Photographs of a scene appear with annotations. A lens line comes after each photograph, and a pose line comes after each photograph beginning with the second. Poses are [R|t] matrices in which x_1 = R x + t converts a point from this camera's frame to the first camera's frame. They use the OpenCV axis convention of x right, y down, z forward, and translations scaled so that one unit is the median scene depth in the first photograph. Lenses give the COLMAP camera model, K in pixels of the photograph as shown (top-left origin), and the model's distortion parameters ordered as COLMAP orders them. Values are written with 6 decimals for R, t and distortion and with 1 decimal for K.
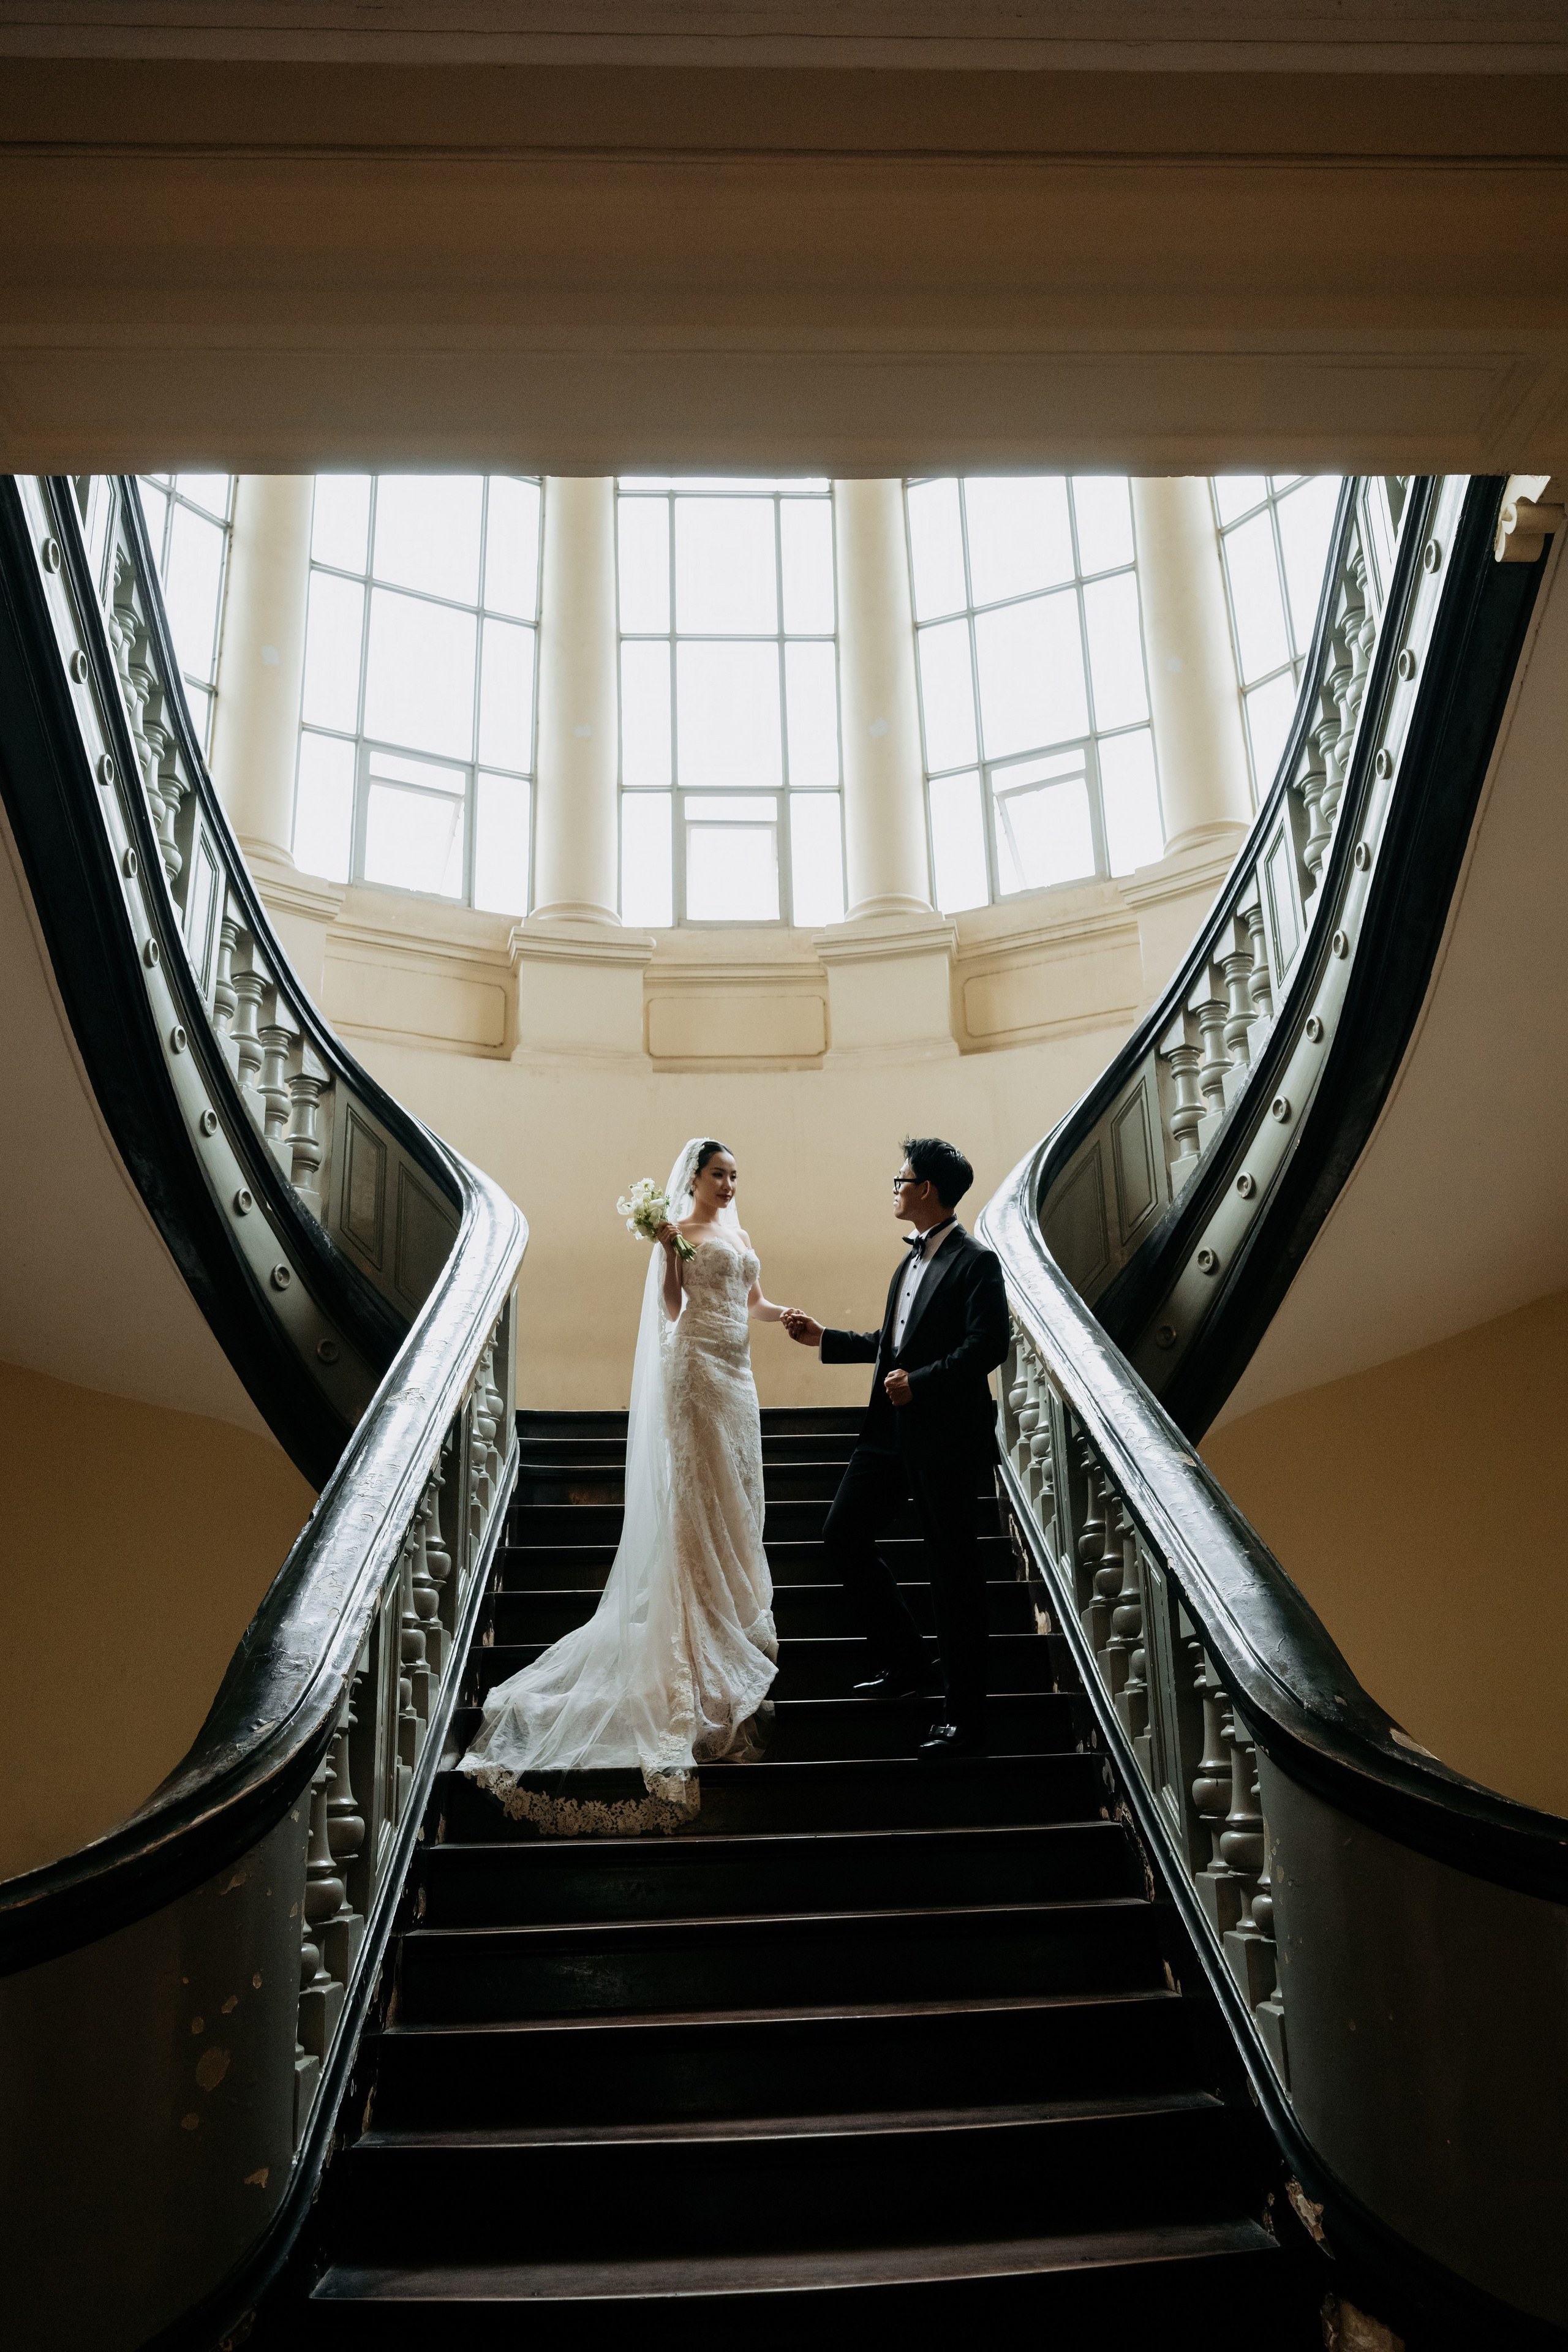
lens RADIAL K [[1714.1, 0, 805.7], [0, 1714.1, 1178.3], [0, 0, 1]] dist [-0.000689, -0.001034]
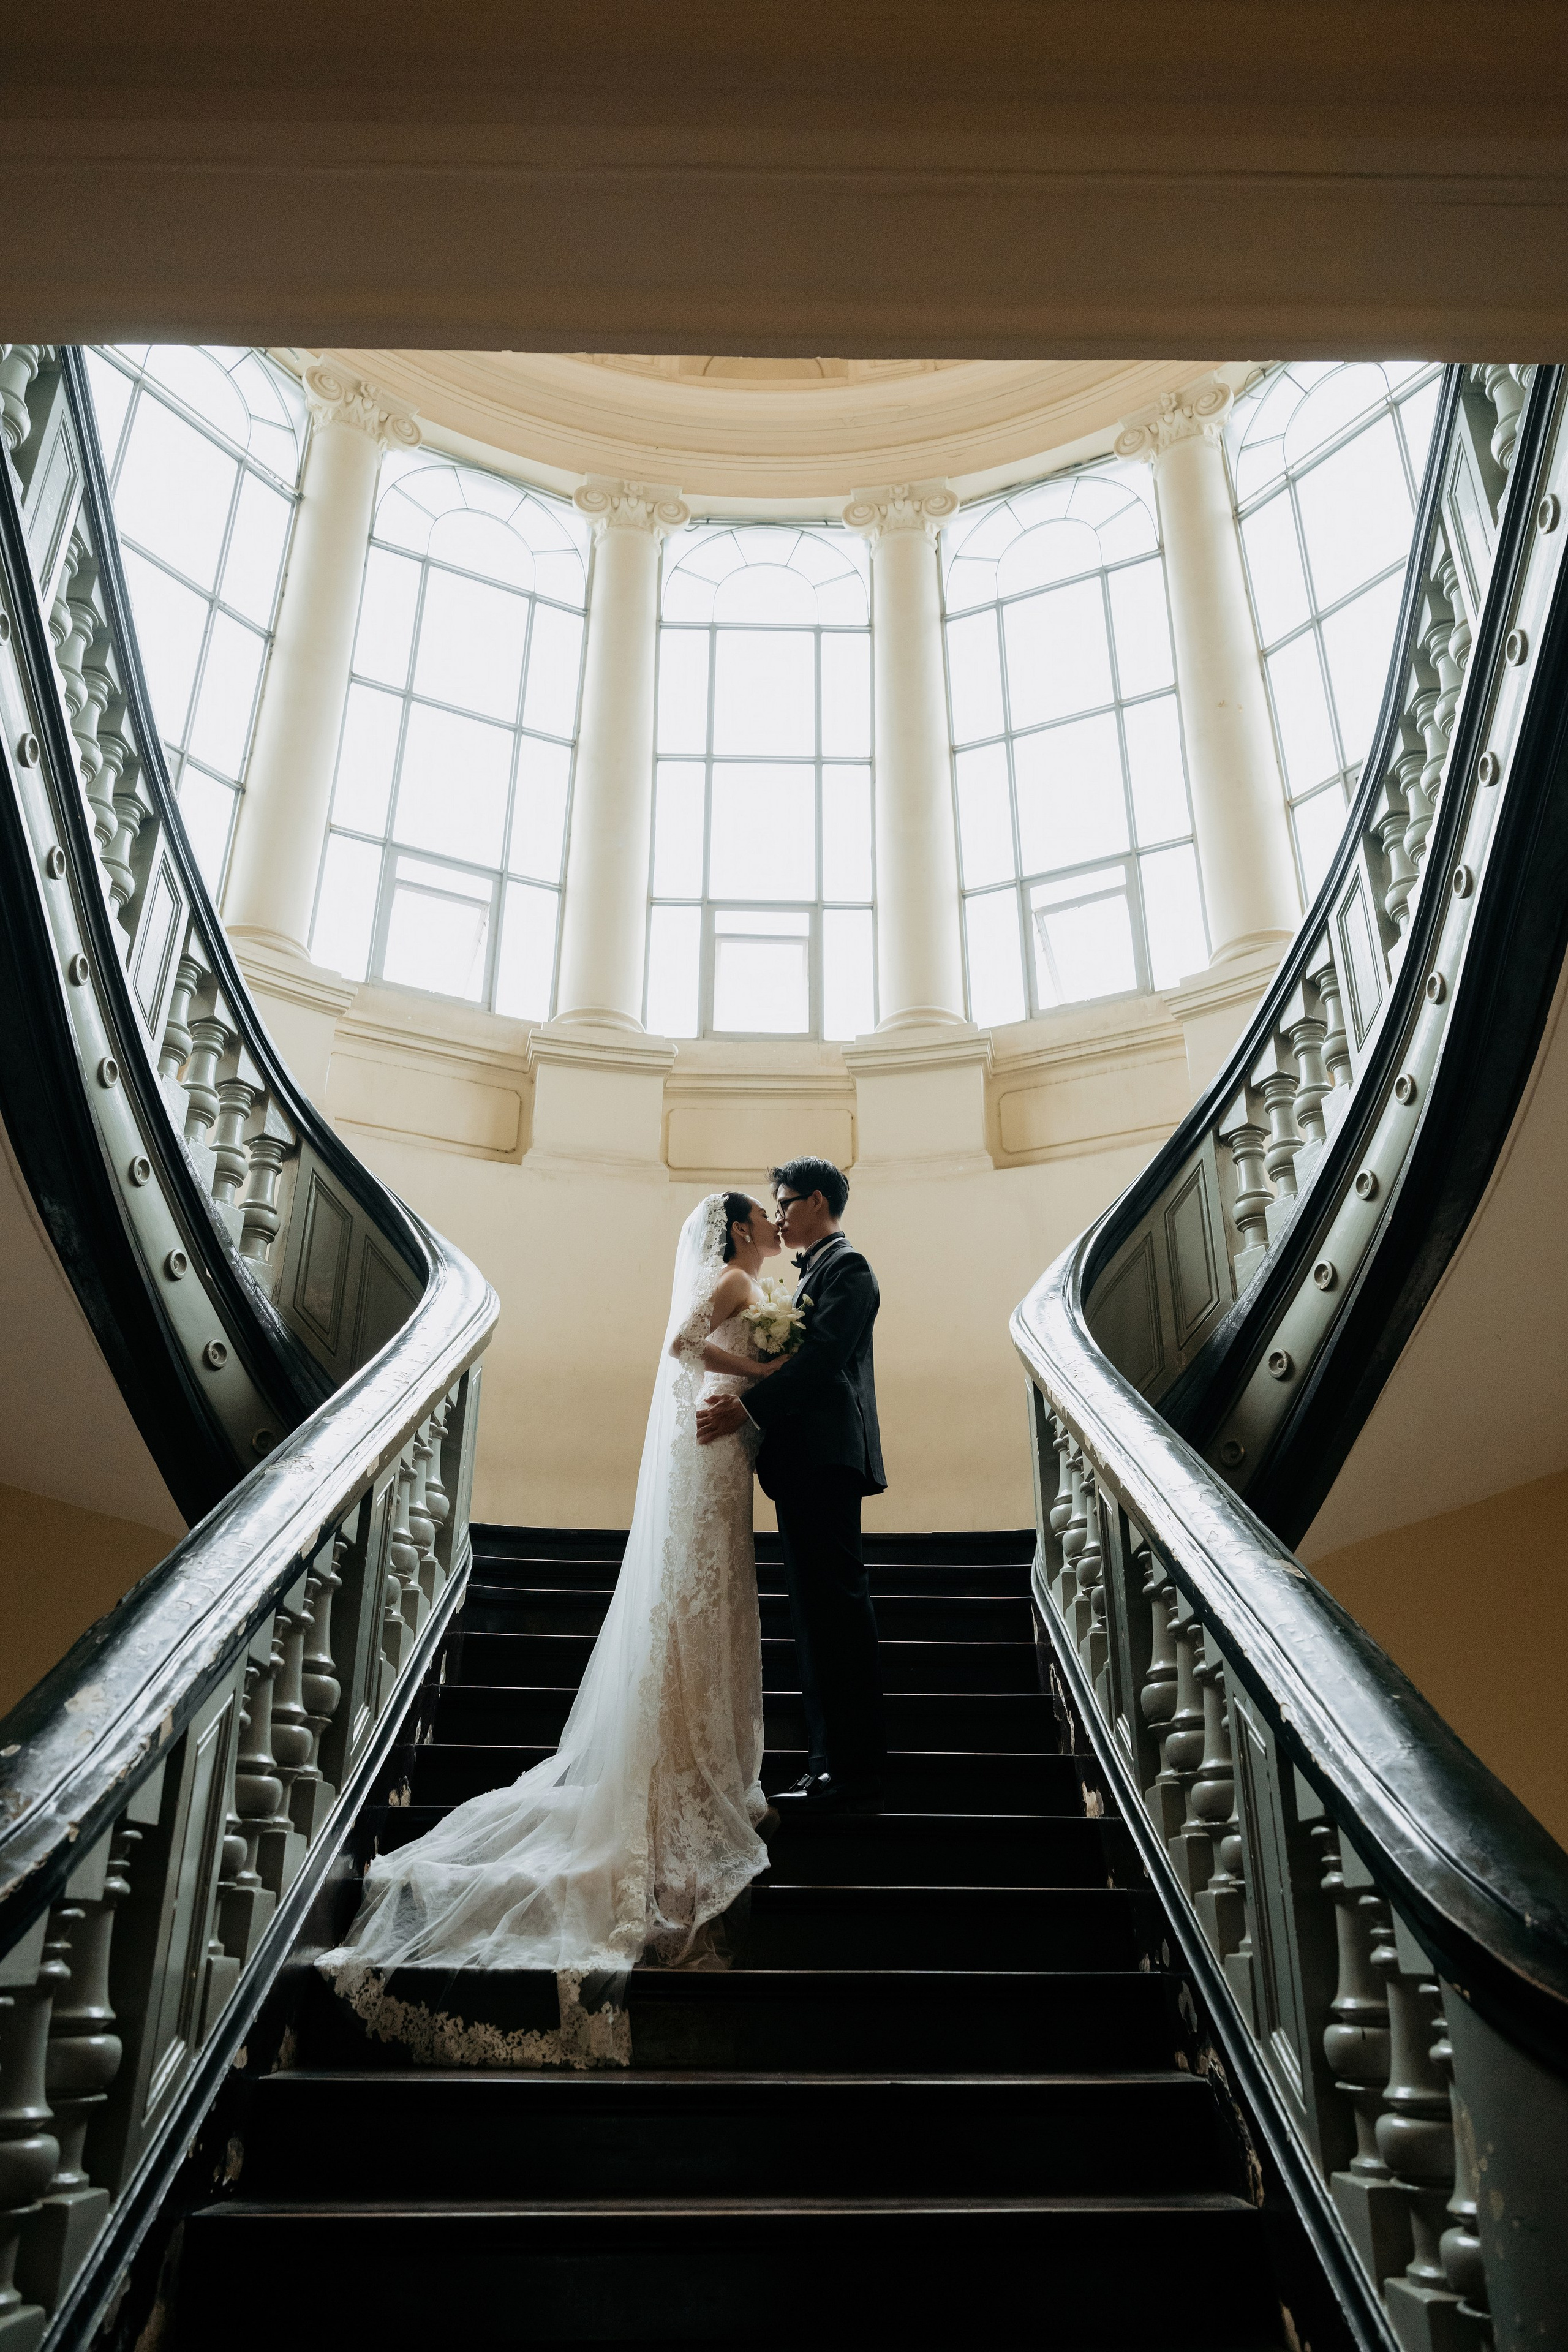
lens RADIAL K [[1614.1, 0, 790.2], [0, 1614.1, 1135.0], [0, 0, 1]] dist [0.006706, -0.019396]
pose [[0.999091, 0.019293, -0.038008, 0.016509], [-0.024339, 0.990255, -0.137120, 0.051244], [0.034993, 0.137920, 0.989825, 0.171644]]
